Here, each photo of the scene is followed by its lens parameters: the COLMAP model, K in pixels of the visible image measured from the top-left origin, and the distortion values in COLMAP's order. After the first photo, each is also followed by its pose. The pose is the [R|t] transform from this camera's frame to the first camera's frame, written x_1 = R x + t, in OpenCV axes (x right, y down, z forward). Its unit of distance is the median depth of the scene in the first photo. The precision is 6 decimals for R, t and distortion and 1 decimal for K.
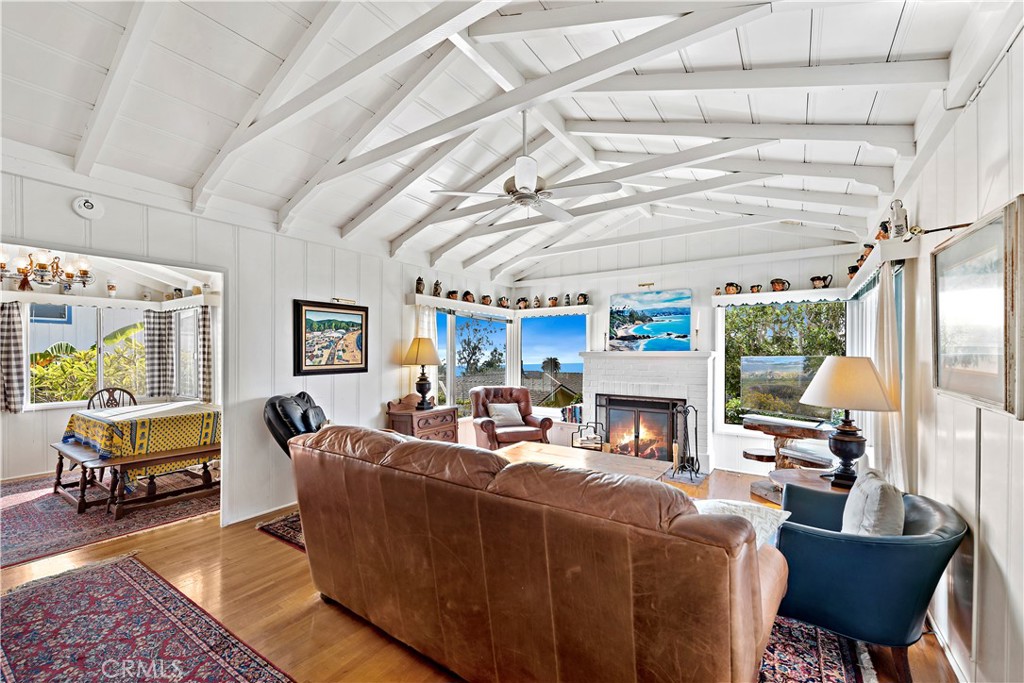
lens RADIAL K [[414.6, 0, 504.7], [0, 414.6, 354.5], [0, 0, 1]] dist [0.020355, -0.007058]
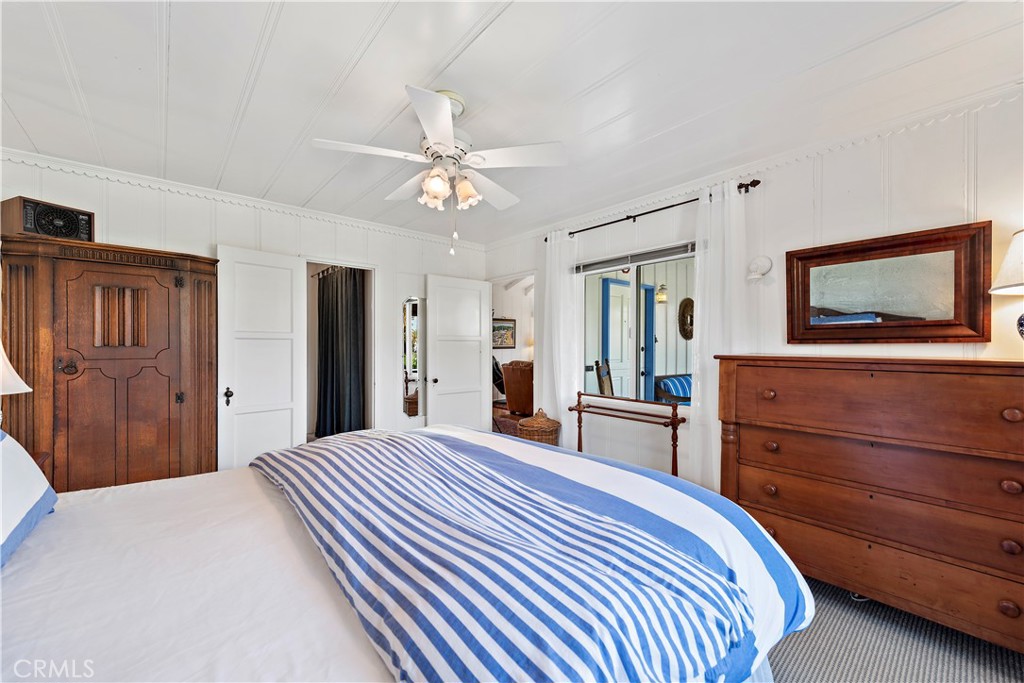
lens RADIAL K [[393.5, 0, 510.0], [0, 393.5, 346.6], [0, 0, 1]] dist [0.008922, -0.000407]
pose [[0.968048, 0.000939, -0.250761, 0.154805], [-0.000117, 0.999995, 0.003293, 0.022105], [0.250763, -0.003159, 0.968043, -0.952093]]
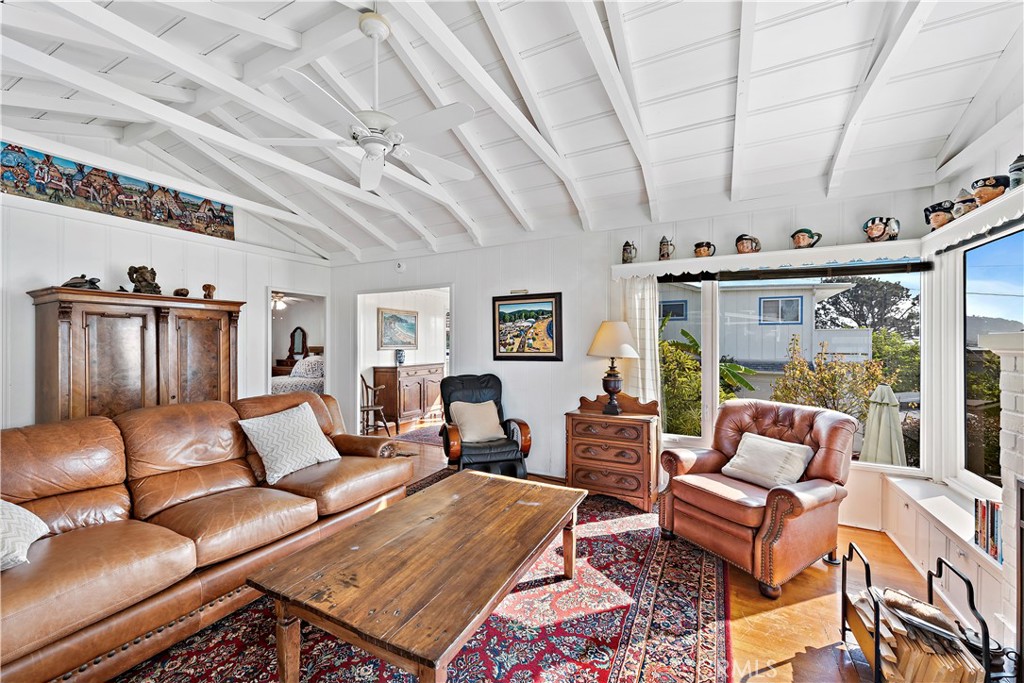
lens RADIAL K [[401.9, 0, 517.0], [0, 401.9, 340.3], [0, 0, 1]] dist [0.011824, -0.000229]
pose [[0.138120, -0.004243, -0.990406, 0.512322], [0.000844, 0.999991, -0.004166, -0.001445], [0.990415, -0.000260, 0.138122, 0.707144]]
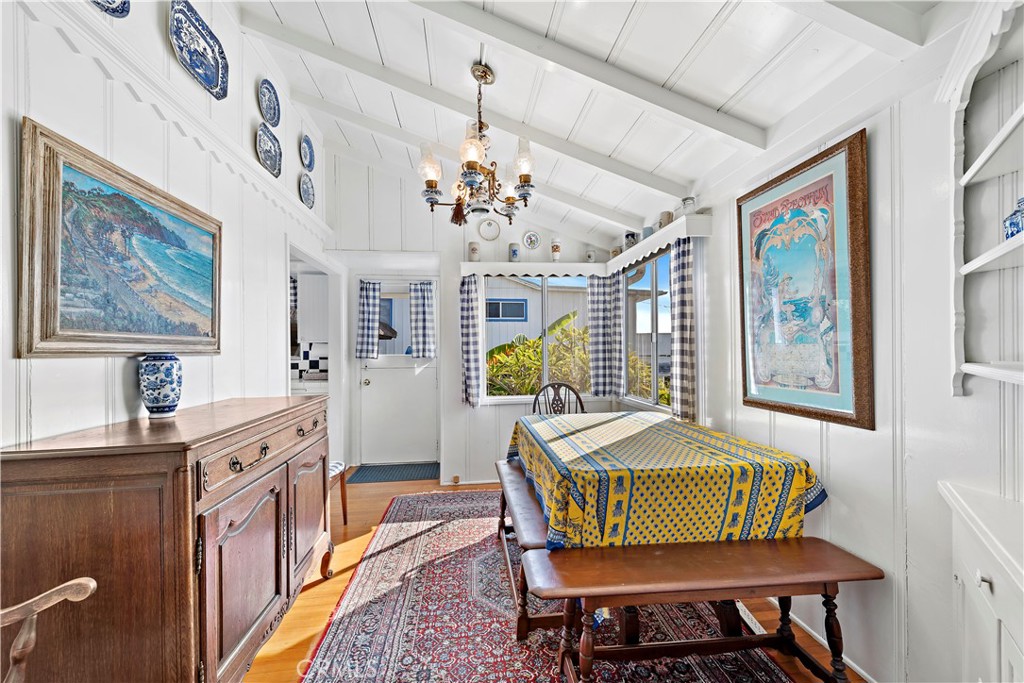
lens RADIAL K [[407.2, 0, 513.3], [0, 407.2, 354.6], [0, 0, 1]] dist [0.020372, -0.006235]
pose [[0.666132, 0.005479, -0.745813, -0.476914], [0.005365, 0.999912, 0.012137, 0.023473], [0.745814, -0.012086, 0.666044, 0.491605]]
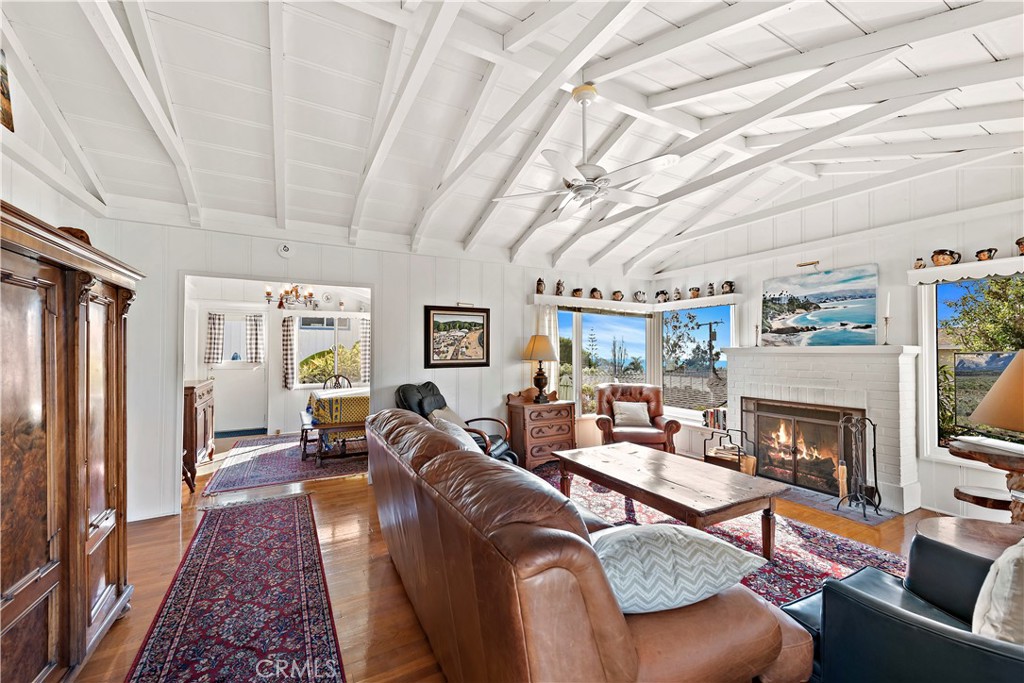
lens RADIAL K [[401.2, 0, 512.4], [0, 401.2, 346.1], [0, 0, 1]] dist [0.018696, -0.005369]
pose [[0.896351, -0.006908, -0.443290, 0.189487], [-0.000059, 0.999877, -0.015700, 0.003831], [0.443344, 0.014099, 0.896241, 0.049975]]
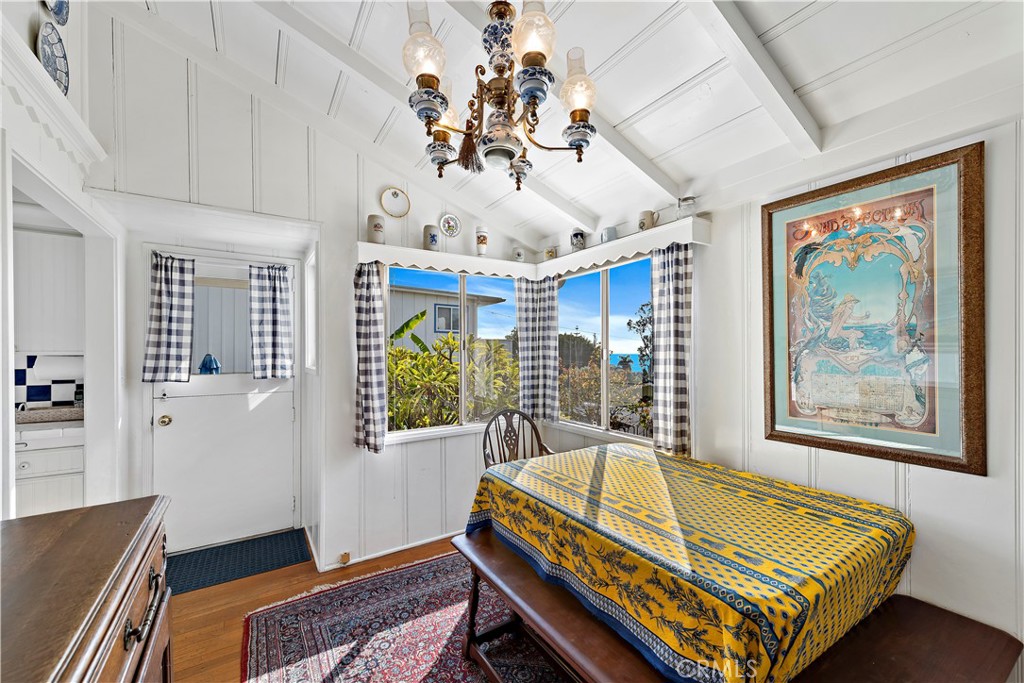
lens RADIAL K [[408.7, 0, 517.1], [0, 408.7, 357.5], [0, 0, 1]] dist [0.010083, -0.000221]
pose [[0.925072, 0.005575, -0.379750, -0.723558], [-0.000216, 0.999900, 0.014153, -0.000017], [0.379791, -0.013011, 0.924981, 0.518383]]
